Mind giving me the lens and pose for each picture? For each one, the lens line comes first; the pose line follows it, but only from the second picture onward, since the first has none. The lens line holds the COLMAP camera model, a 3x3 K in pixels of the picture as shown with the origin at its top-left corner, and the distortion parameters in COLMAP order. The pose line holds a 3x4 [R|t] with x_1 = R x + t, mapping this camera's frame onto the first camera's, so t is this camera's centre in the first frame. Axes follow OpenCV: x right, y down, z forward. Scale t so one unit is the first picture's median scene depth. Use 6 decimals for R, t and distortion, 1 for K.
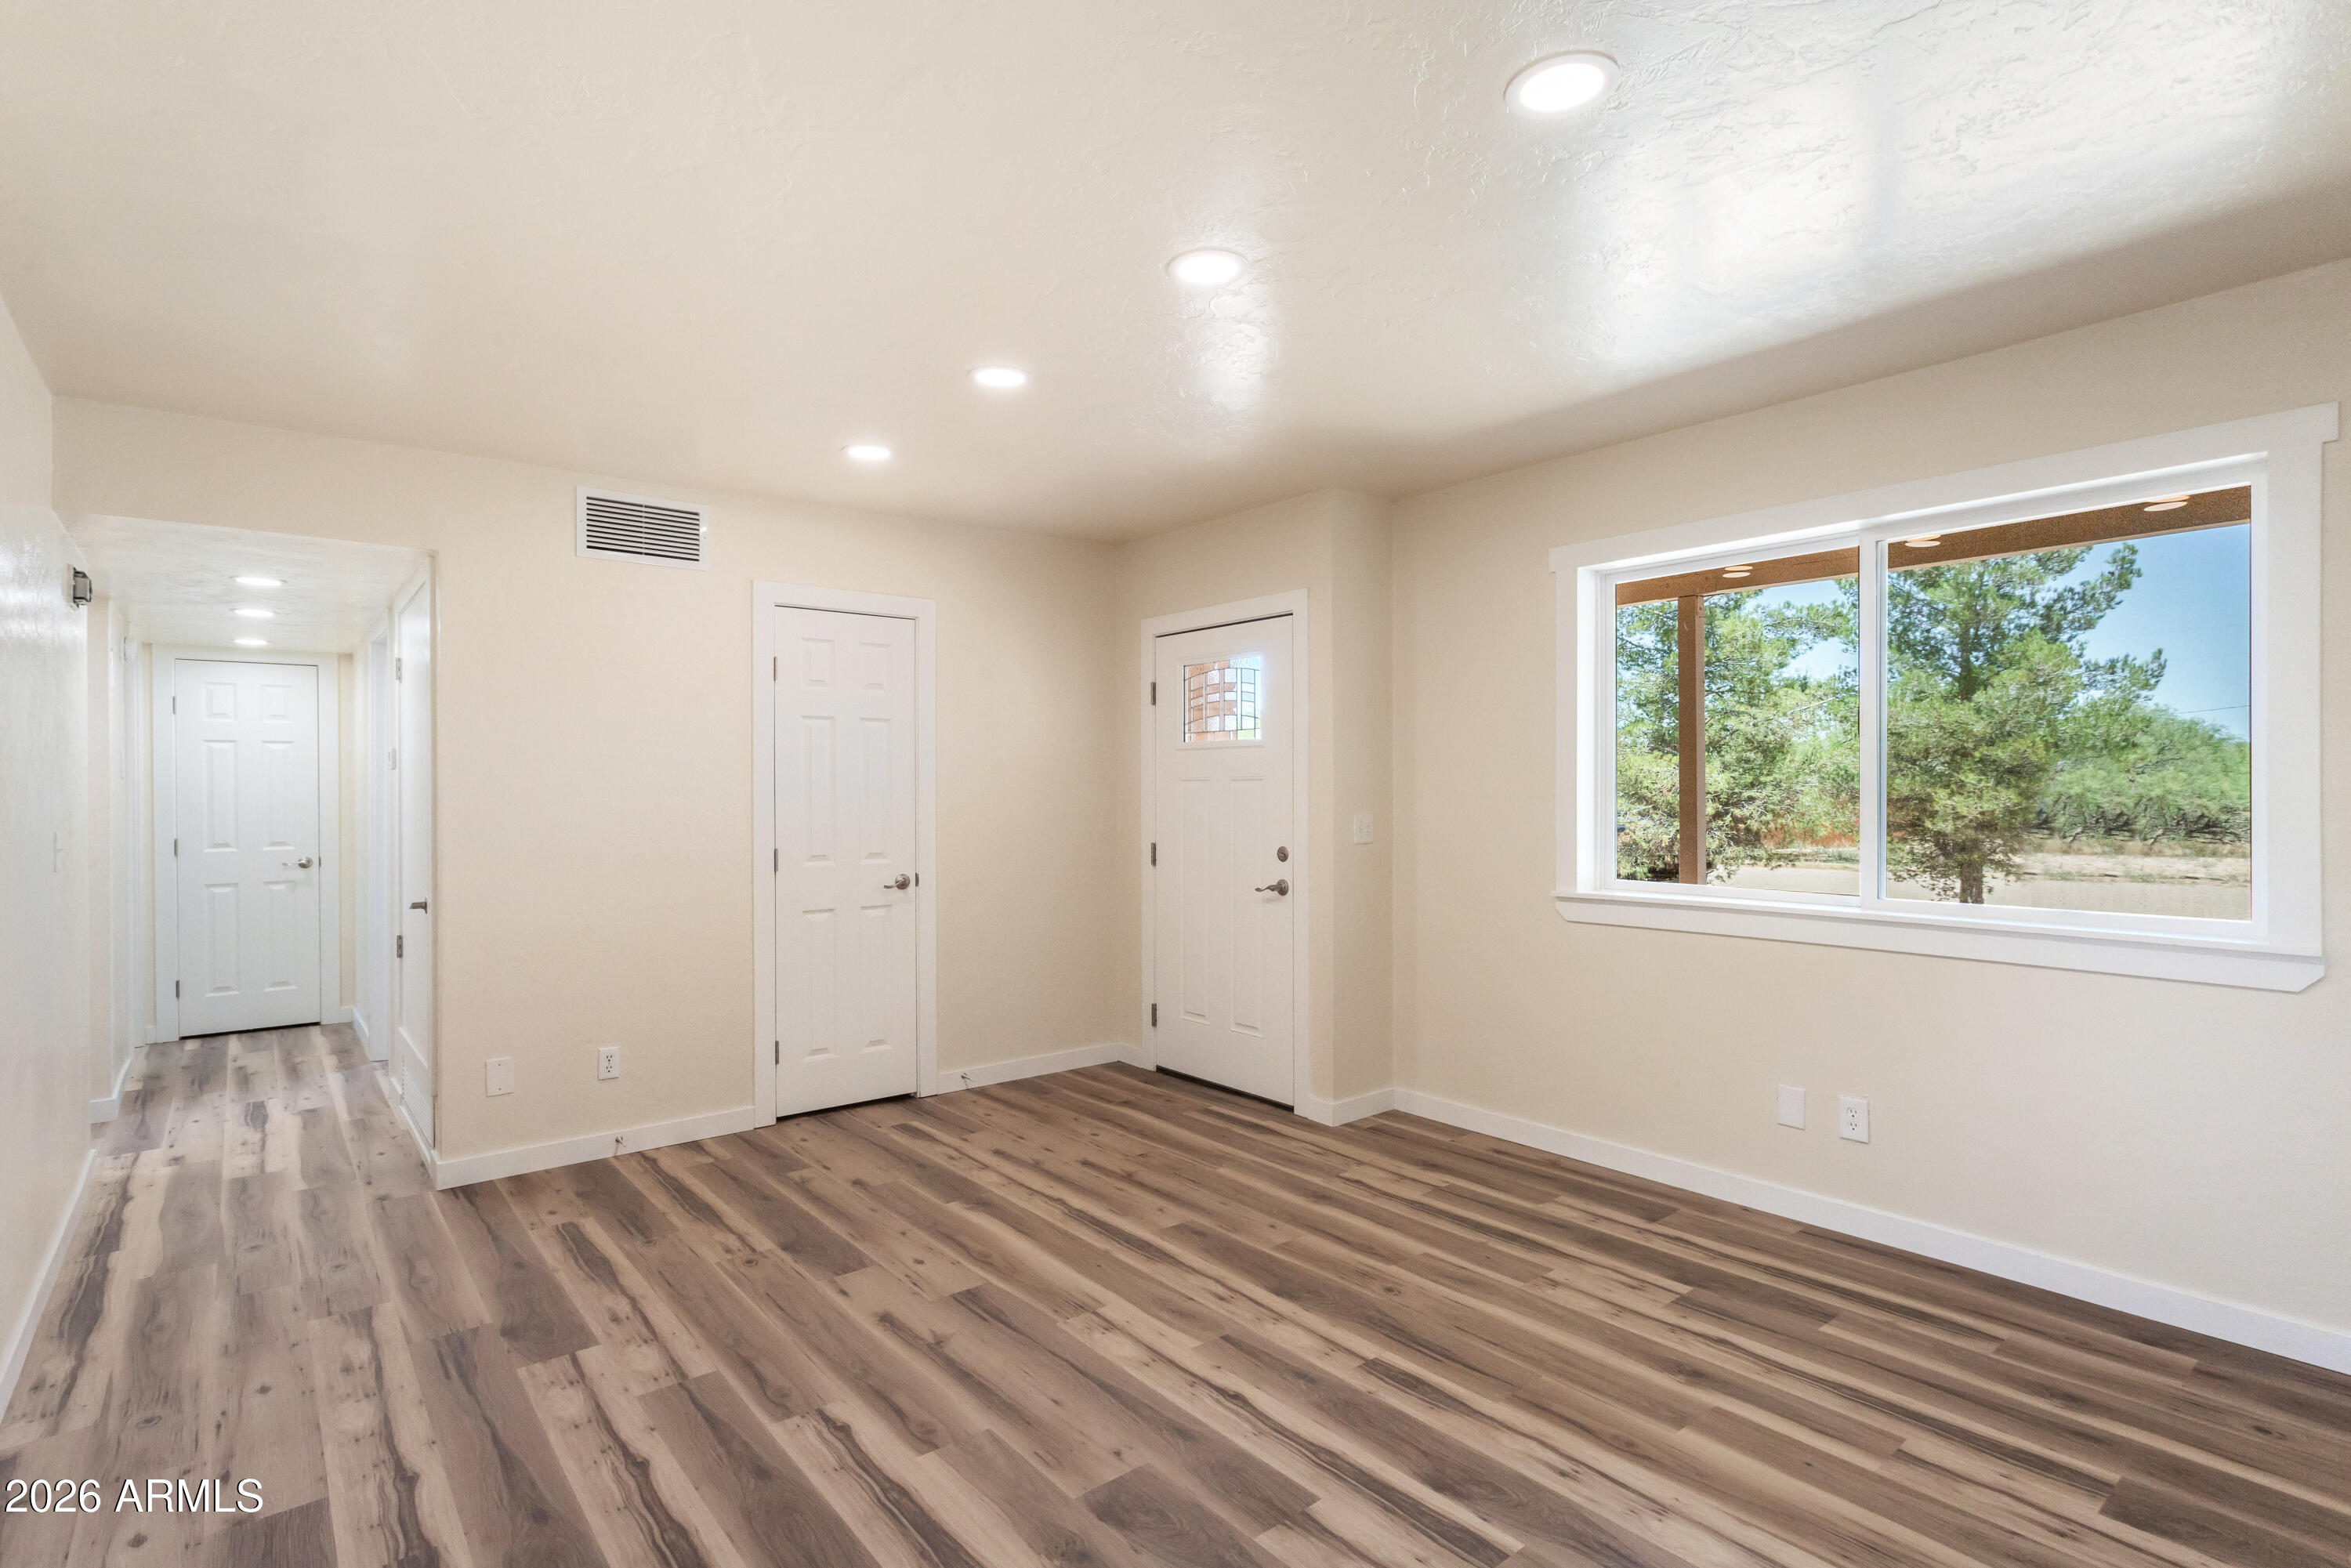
lens RADIAL K [[1127.3, 0, 1164.1], [0, 1127.3, 787.8], [0, 0, 1]] dist [0.006875, -0.000591]
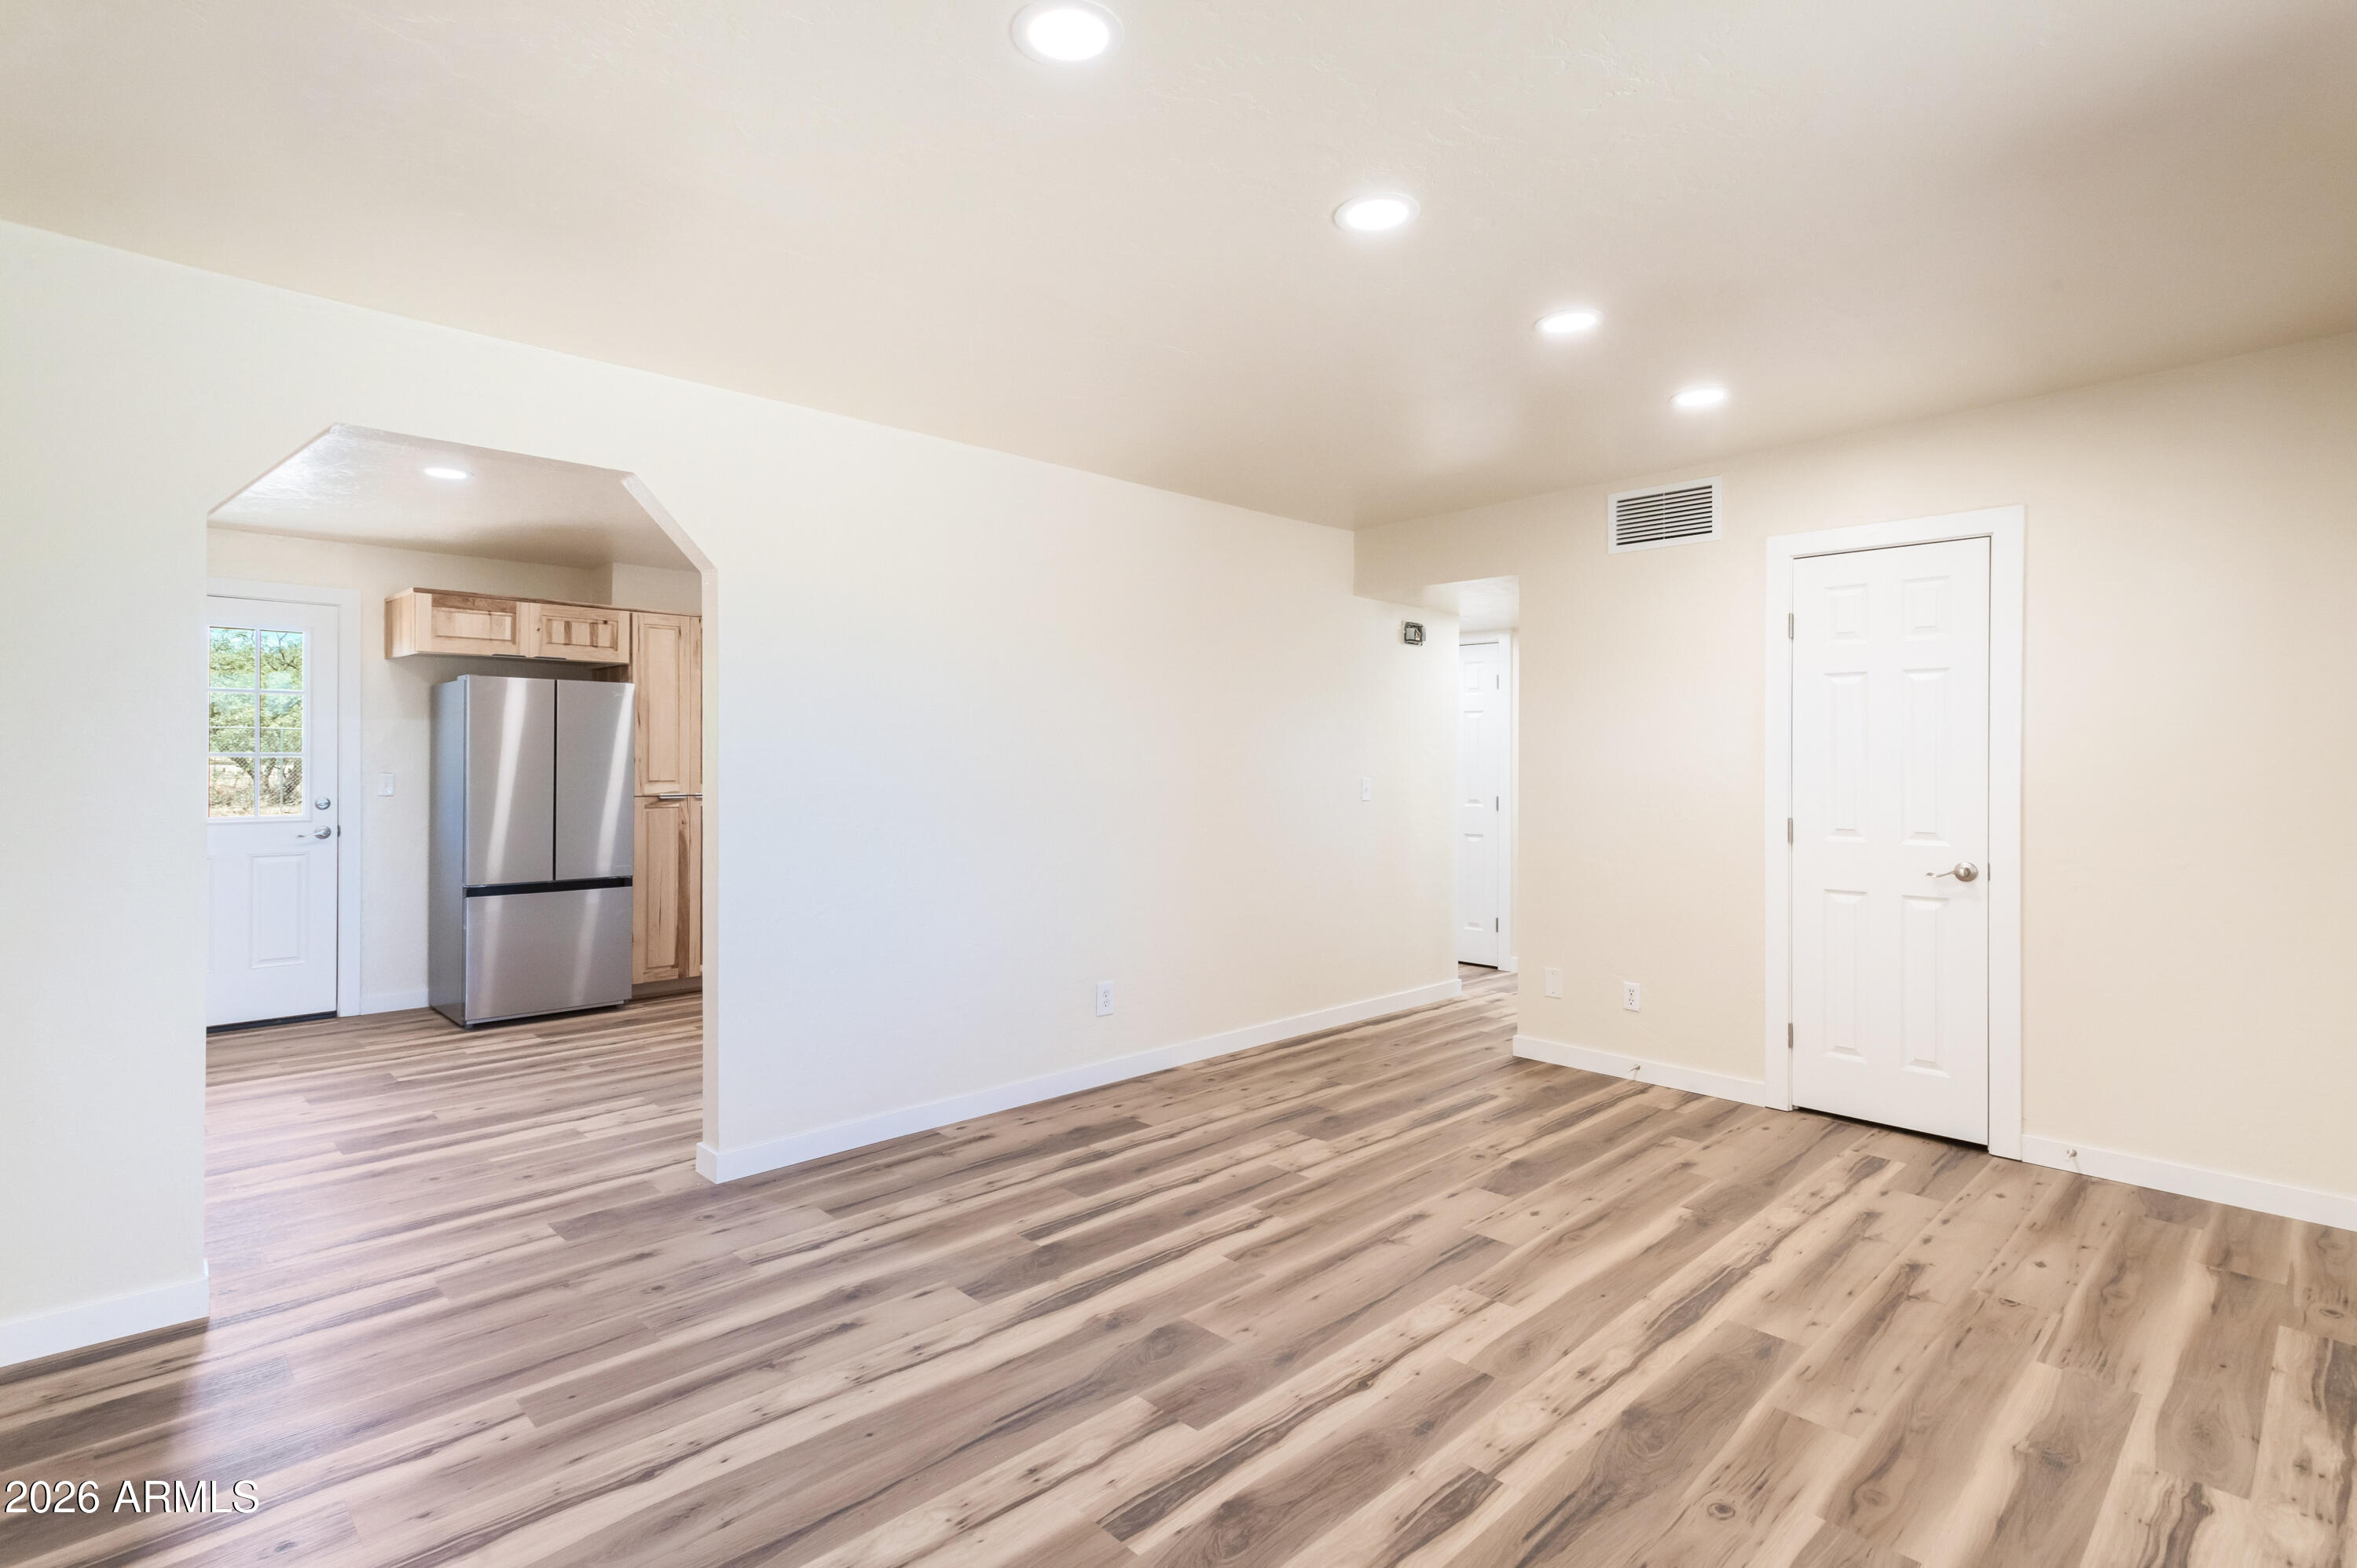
lens RADIAL K [[1130.1, 0, 1189.2], [0, 1130.1, 775.4], [0, 0, 1]] dist [0.006875, -0.000591]
pose [[0.107833, 0.019651, -0.993975, 0.720822], [-0.001496, 0.999807, 0.019604, 0.001180], [0.994168, -0.000627, 0.107841, 0.542881]]
